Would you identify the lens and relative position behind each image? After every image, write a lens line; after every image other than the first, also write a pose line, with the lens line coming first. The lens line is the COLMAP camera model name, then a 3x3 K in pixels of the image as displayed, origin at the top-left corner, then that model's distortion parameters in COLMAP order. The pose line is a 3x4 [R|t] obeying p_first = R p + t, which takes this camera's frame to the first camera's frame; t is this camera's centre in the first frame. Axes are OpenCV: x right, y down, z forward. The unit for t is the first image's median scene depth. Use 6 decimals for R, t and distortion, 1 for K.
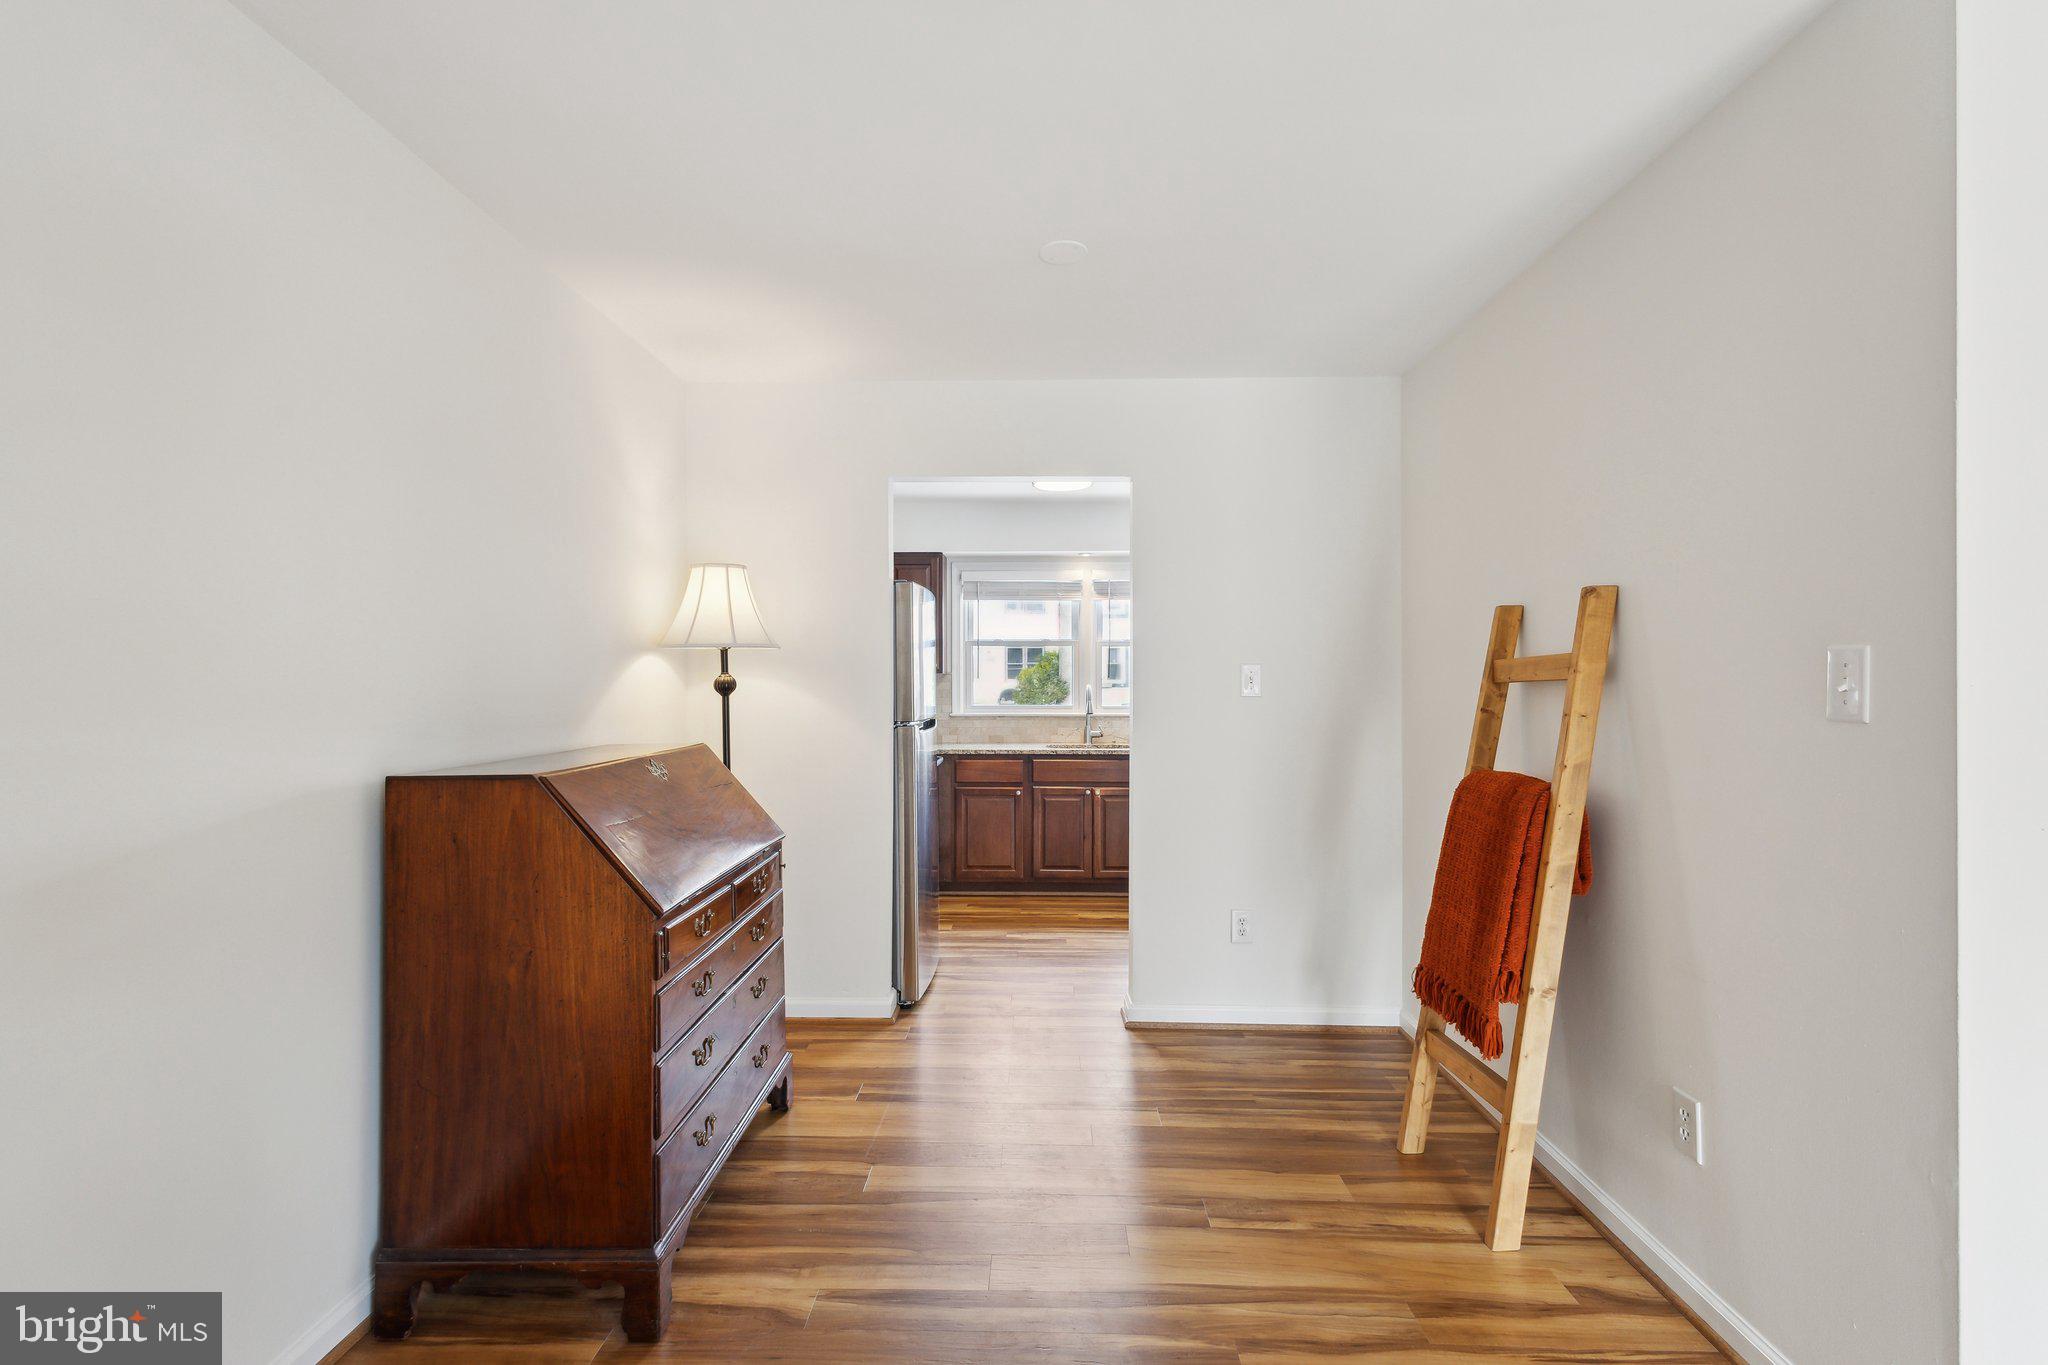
lens RADIAL K [[960.7, 0, 1034.9], [0, 960.7, 689.6], [0, 0, 1]] dist [0.011830, -0.000895]
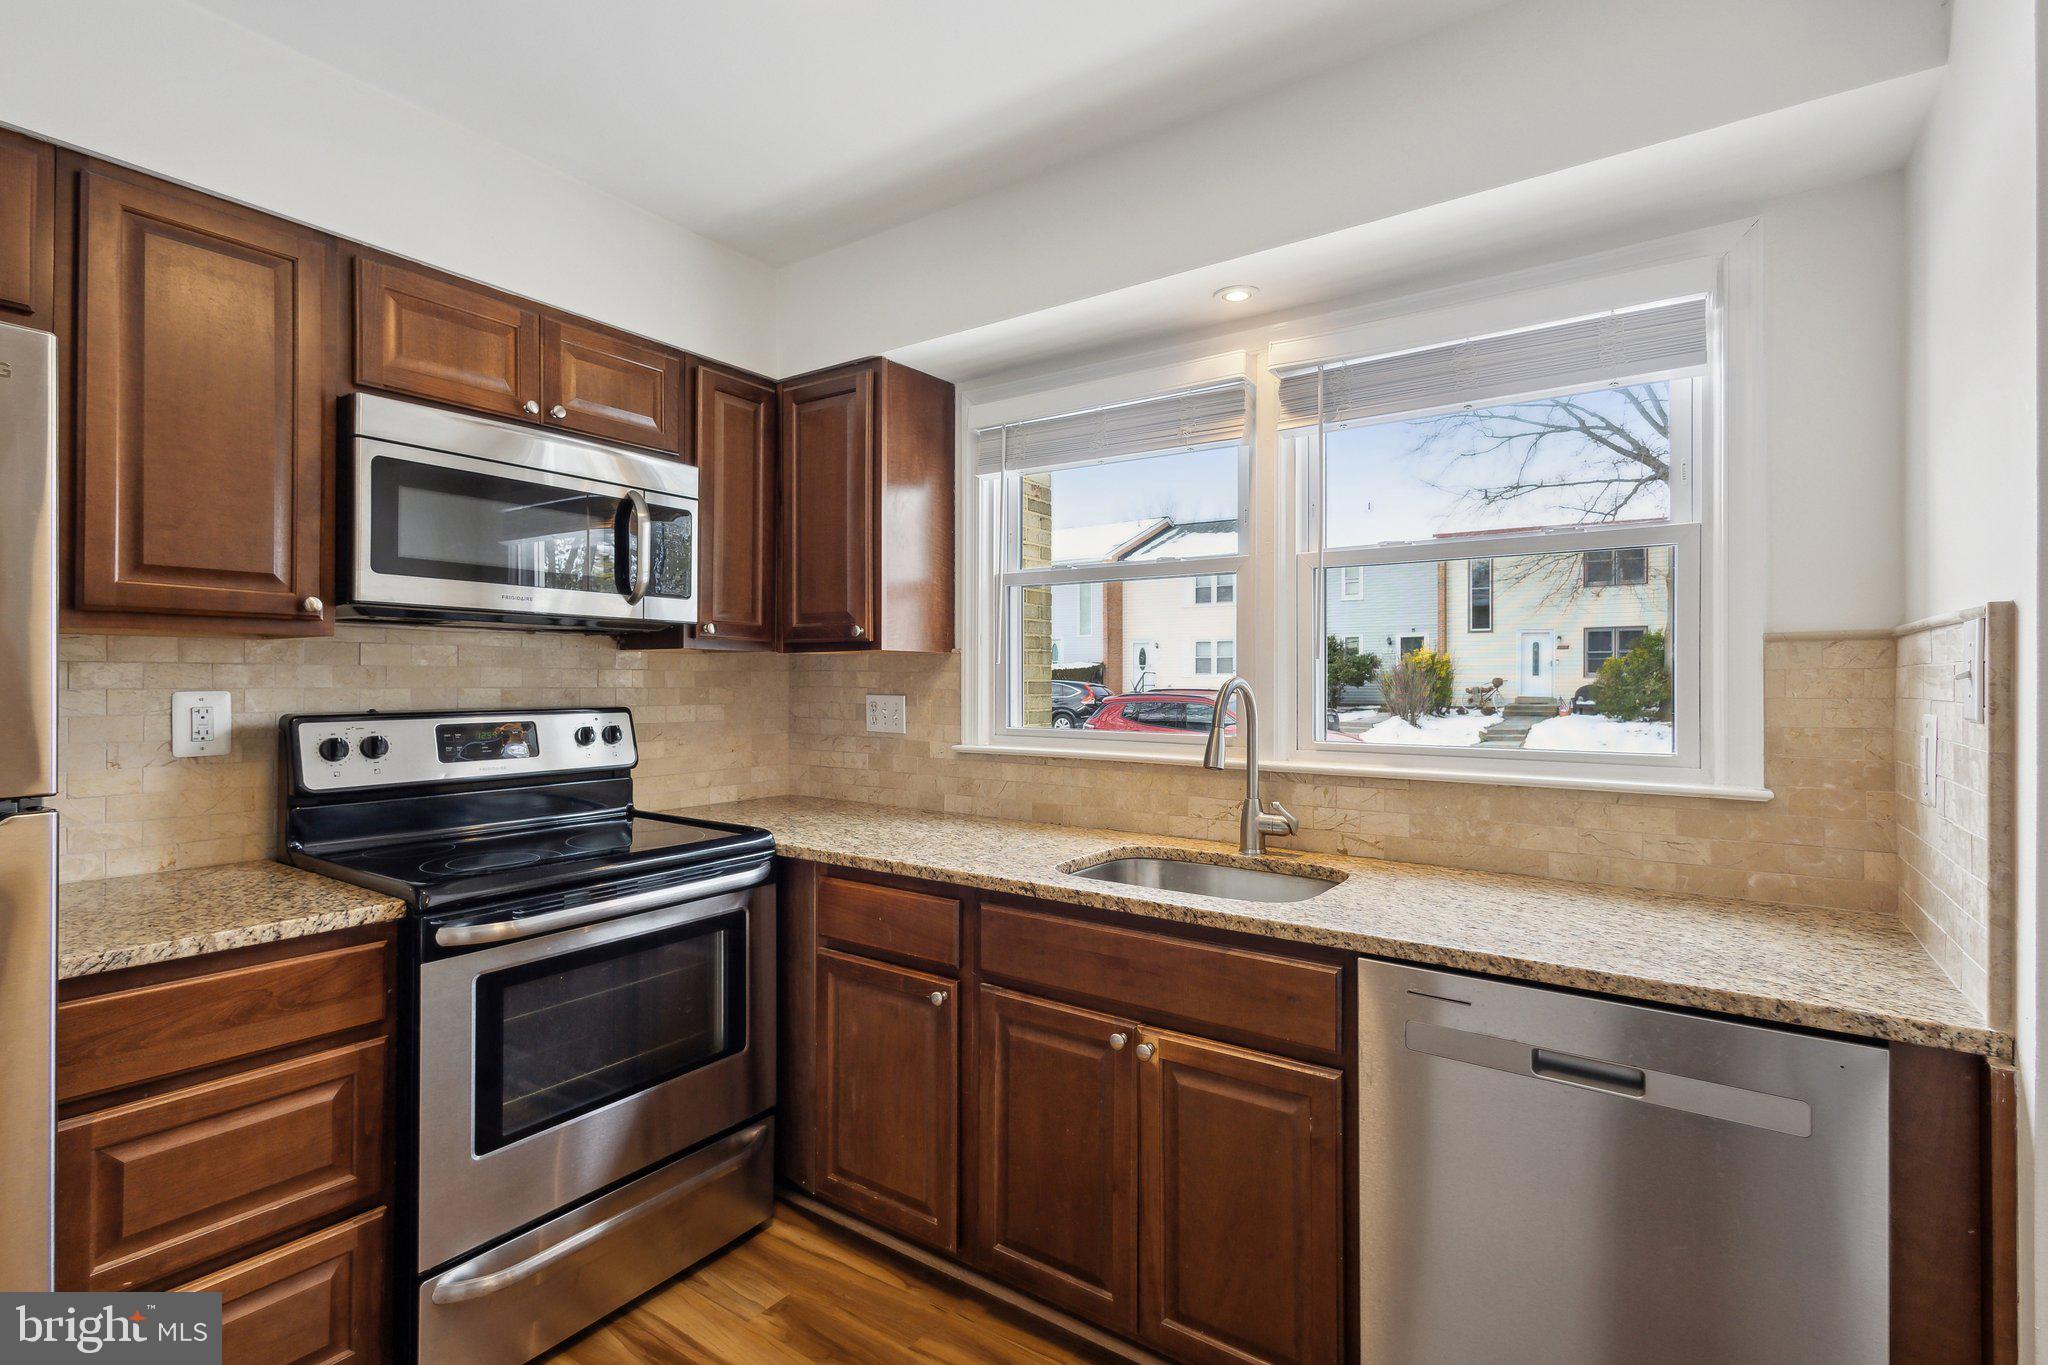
lens RADIAL K [[960.7, 0, 1022.7], [0, 960.7, 673.9], [0, 0, 1]] dist [0.011830, -0.000895]
pose [[0.828751, 0.000615, -0.559617, 0.195399], [-0.006054, 0.999951, -0.007867, -0.004054], [0.559585, 0.009908, 0.828714, 0.727304]]
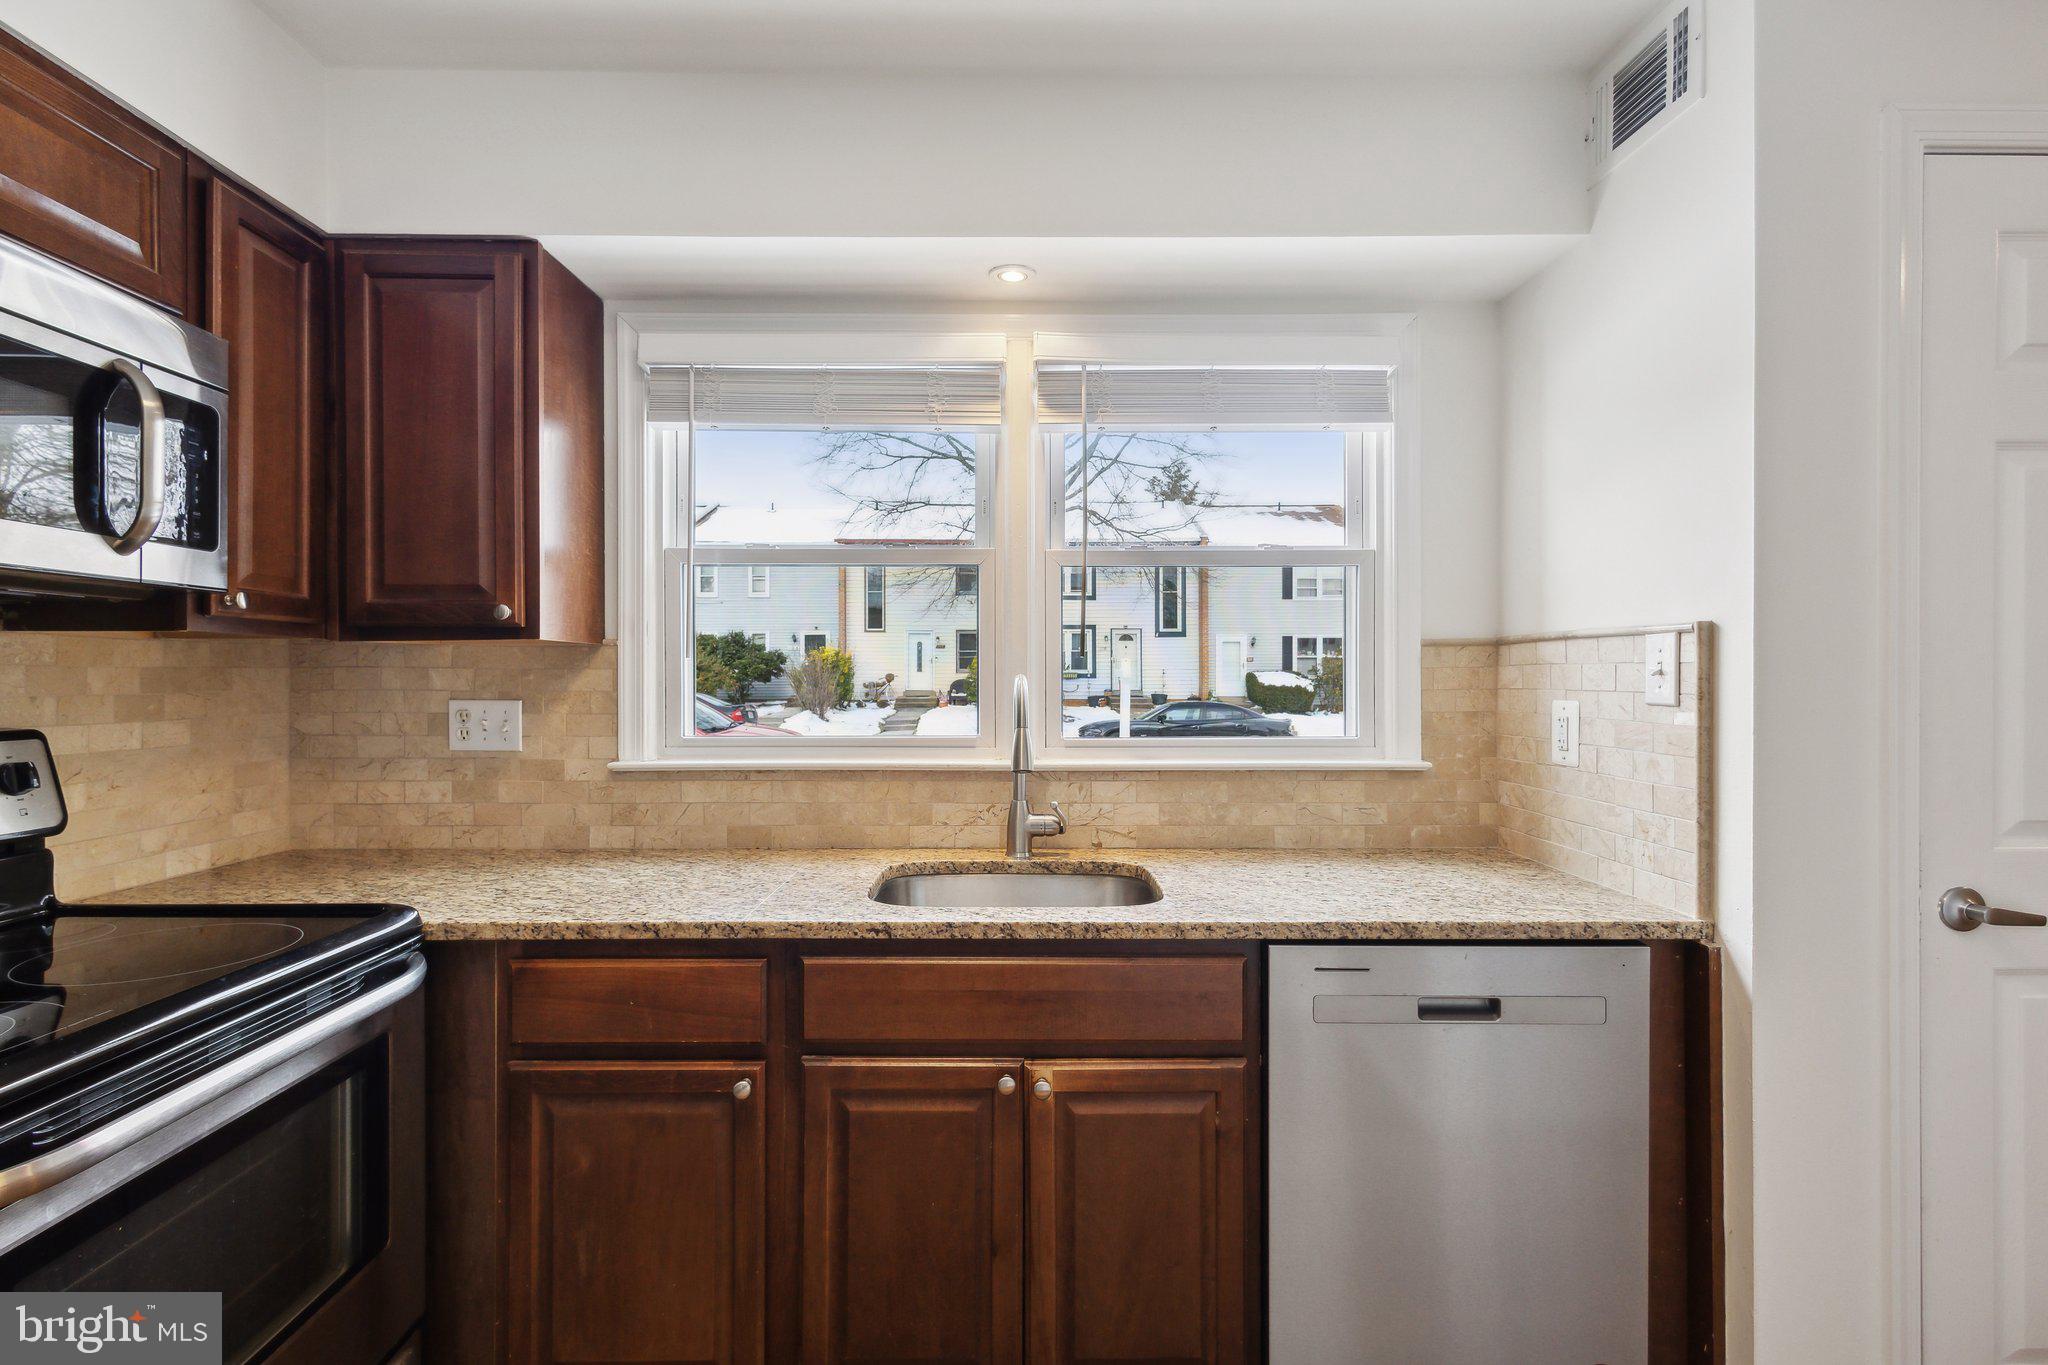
lens RADIAL K [[960.7, 0, 1025.6], [0, 960.7, 672.0], [0, 0, 1]] dist [0.011830, -0.000895]
pose [[0.999592, 0.000317, 0.028564, 0.052186], [-0.000096, 0.999970, -0.007745, -0.004457], [-0.028565, 0.007740, 0.999562, 0.726026]]
